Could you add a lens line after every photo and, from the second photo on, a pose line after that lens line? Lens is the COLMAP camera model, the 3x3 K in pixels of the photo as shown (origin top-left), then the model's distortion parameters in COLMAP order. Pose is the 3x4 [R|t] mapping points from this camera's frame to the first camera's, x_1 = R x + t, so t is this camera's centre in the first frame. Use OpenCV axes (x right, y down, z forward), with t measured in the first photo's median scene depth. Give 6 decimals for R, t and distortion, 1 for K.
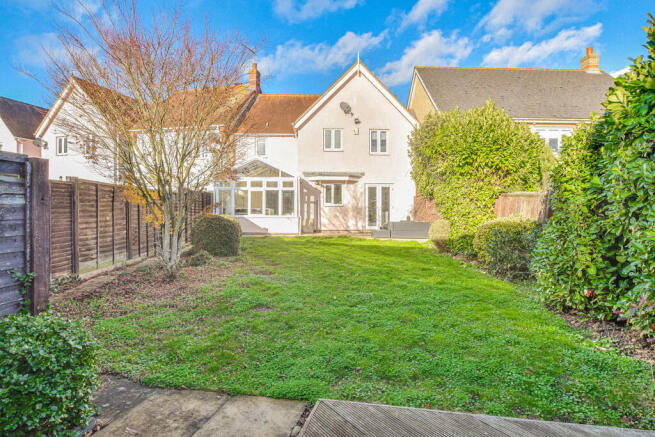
lens RADIAL K [[371.0, 0, 330.6], [0, 371.0, 218.2], [0, 0, 1]] dist [-0.016659, 0.002940]
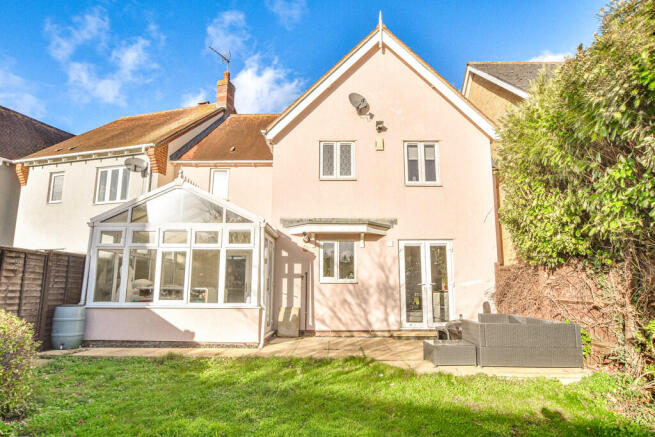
lens RADIAL K [[457.7, 0, 327.5], [0, 457.7, 218.5], [0, 0, 1]] dist [0.002330, 0.001660]
pose [[0.998742, -0.013134, -0.048402, 0.023961], [0.004277, 0.983890, -0.178724, -0.007083], [0.049970, 0.178292, 0.982708, 0.354626]]
